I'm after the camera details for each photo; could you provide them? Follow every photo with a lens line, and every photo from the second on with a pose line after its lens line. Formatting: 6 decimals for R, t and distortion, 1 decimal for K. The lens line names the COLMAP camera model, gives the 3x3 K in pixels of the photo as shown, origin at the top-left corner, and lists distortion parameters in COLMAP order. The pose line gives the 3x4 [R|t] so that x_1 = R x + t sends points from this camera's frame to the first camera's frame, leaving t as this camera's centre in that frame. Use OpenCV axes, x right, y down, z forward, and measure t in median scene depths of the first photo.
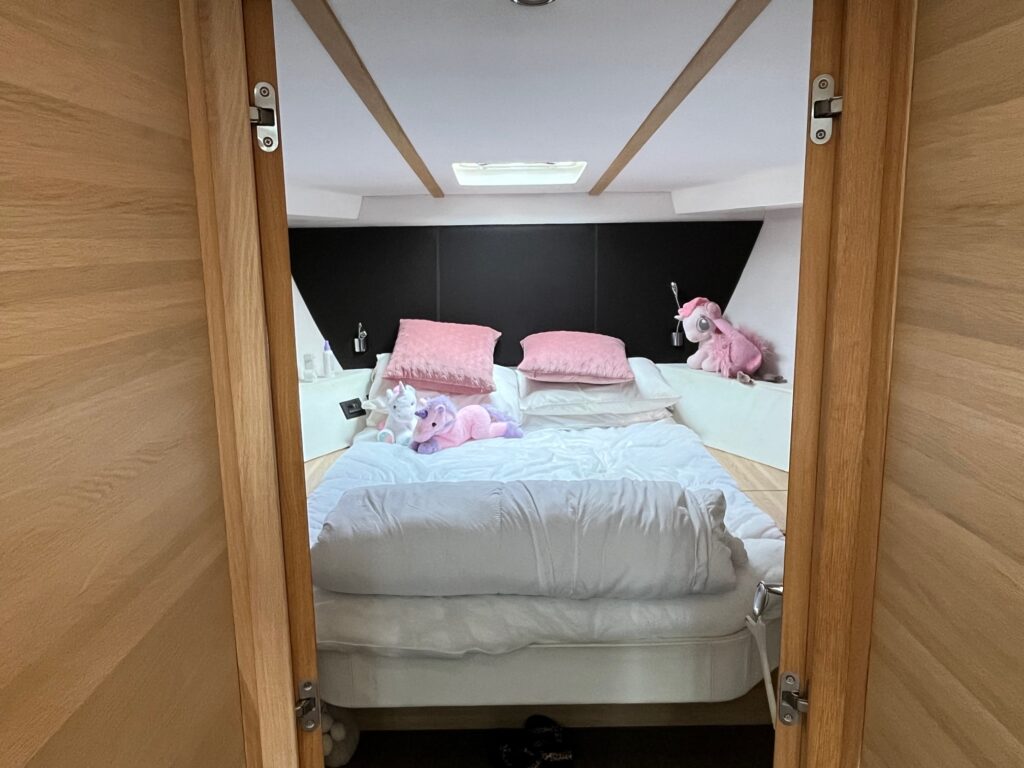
lens RADIAL K [[779.5, 0, 515.2], [0, 779.5, 382.3], [0, 0, 1]] dist [-0.002074, 0.002617]
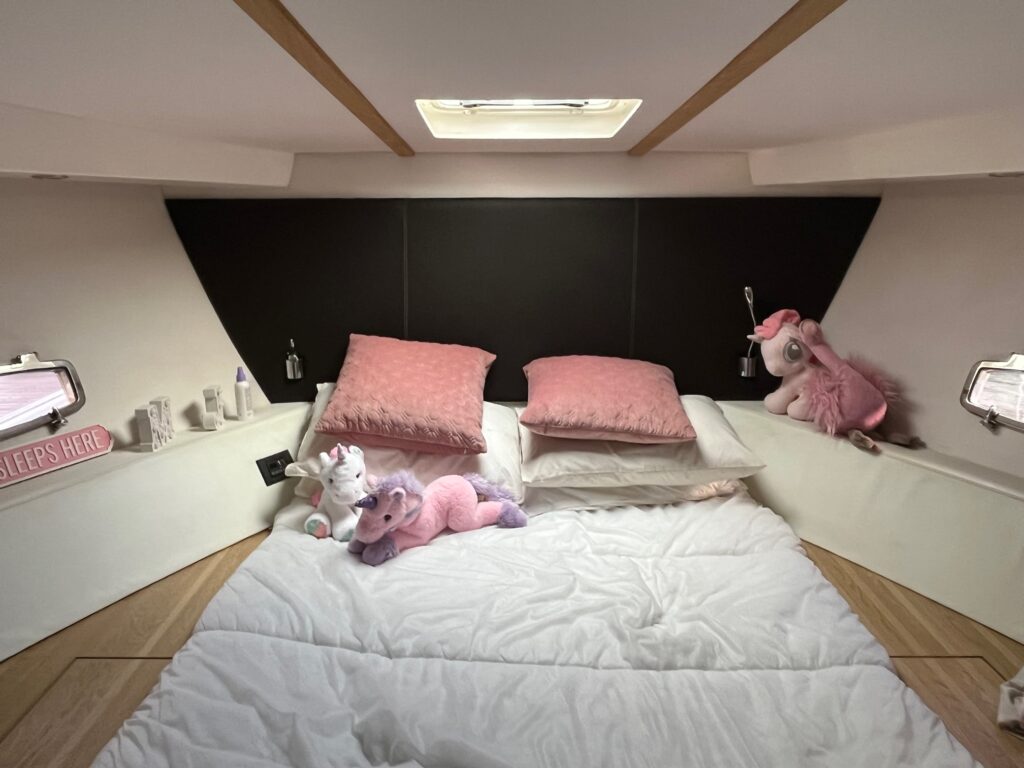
lens RADIAL K [[779.5, 0, 507.9], [0, 779.5, 385.6], [0, 0, 1]] dist [-0.002074, 0.002617]
pose [[0.999871, 0.014813, -0.006164, -0.002974], [-0.014462, 0.998457, 0.053607, -0.081722], [0.006949, -0.053511, 0.998543, 0.336915]]
